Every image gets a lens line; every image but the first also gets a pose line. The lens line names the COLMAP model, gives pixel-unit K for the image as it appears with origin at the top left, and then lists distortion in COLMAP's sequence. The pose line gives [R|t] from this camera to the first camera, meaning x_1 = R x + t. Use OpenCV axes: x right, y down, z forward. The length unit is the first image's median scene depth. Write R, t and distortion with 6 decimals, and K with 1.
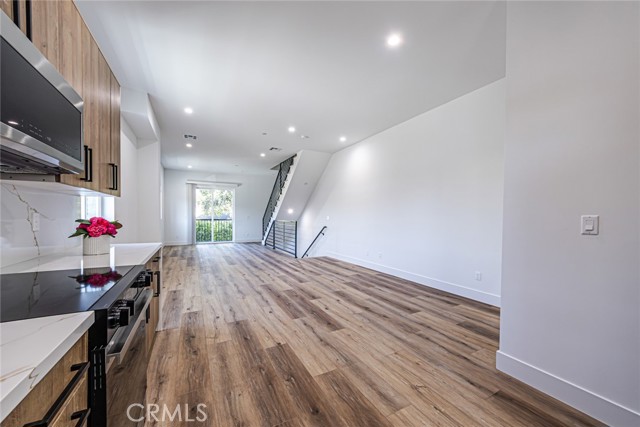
lens RADIAL K [[242.2, 0, 320.5], [0, 242.2, 218.1], [0, 0, 1]] dist [-0.002133, -0.001226]
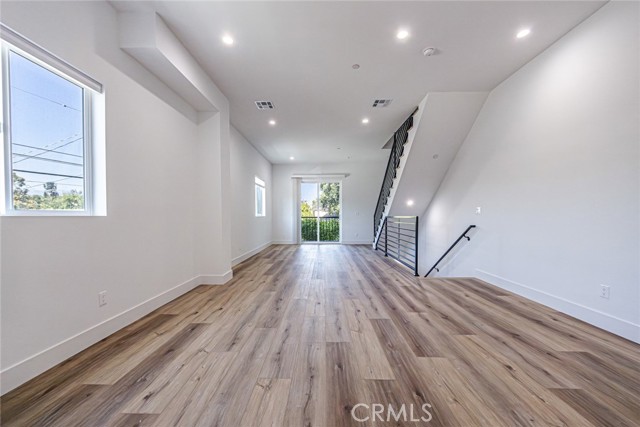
lens RADIAL K [[242.2, 0, 315.4], [0, 242.2, 223.0], [0, 0, 1]] dist [-0.002133, -0.001226]
pose [[0.865668, 0.002557, -0.500612, -0.015583], [0.008278, 0.999777, 0.019422, 0.015050], [0.500550, -0.020957, 0.865454, 0.322653]]
